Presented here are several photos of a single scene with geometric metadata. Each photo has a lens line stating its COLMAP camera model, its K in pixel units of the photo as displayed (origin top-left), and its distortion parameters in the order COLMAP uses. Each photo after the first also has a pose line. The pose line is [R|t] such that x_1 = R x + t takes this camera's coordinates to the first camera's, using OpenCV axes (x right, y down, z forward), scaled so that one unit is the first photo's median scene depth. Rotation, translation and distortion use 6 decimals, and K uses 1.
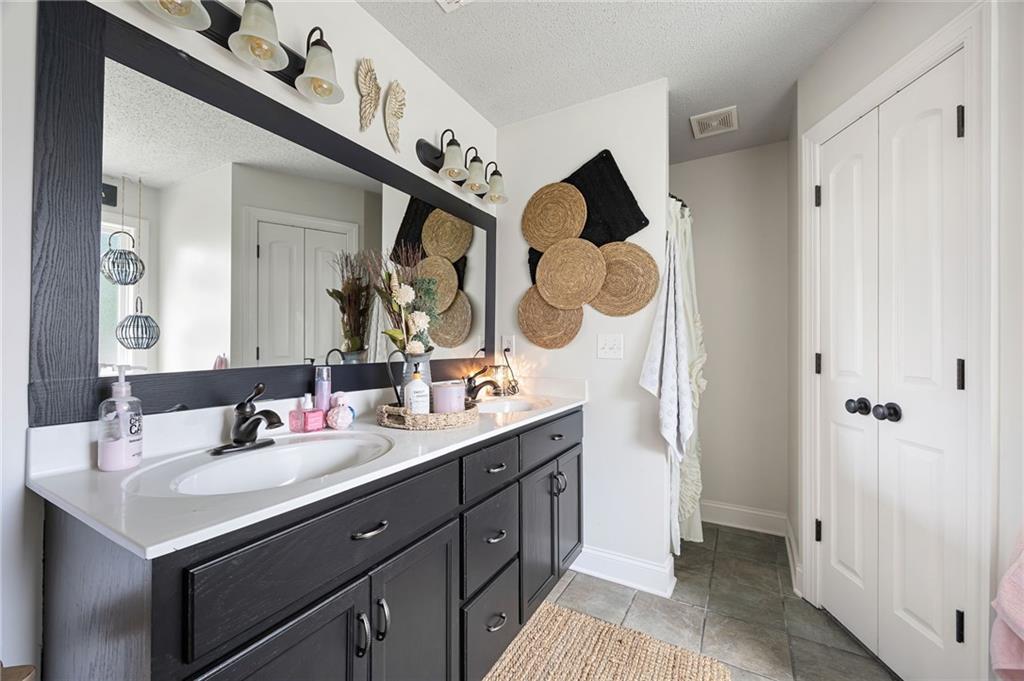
lens RADIAL K [[410.4, 0, 508.7], [0, 410.4, 346.5], [0, 0, 1]] dist [-0.001478, -0.000073]
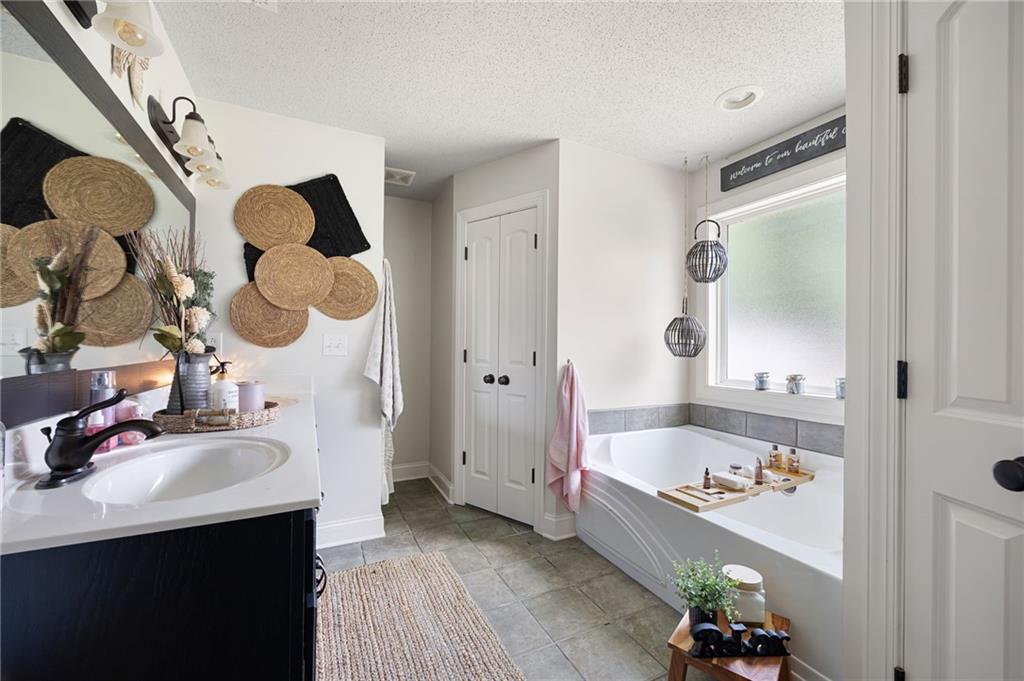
lens RADIAL K [[420.9, 0, 513.1], [0, 420.9, 352.7], [0, 0, 1]] dist [-0.001293, -0.000360]
pose [[0.556333, -0.013275, 0.830853, -0.486162], [-0.002903, 0.999835, 0.017919, -0.001965], [-0.830954, -0.012380, 0.556203, -0.084469]]
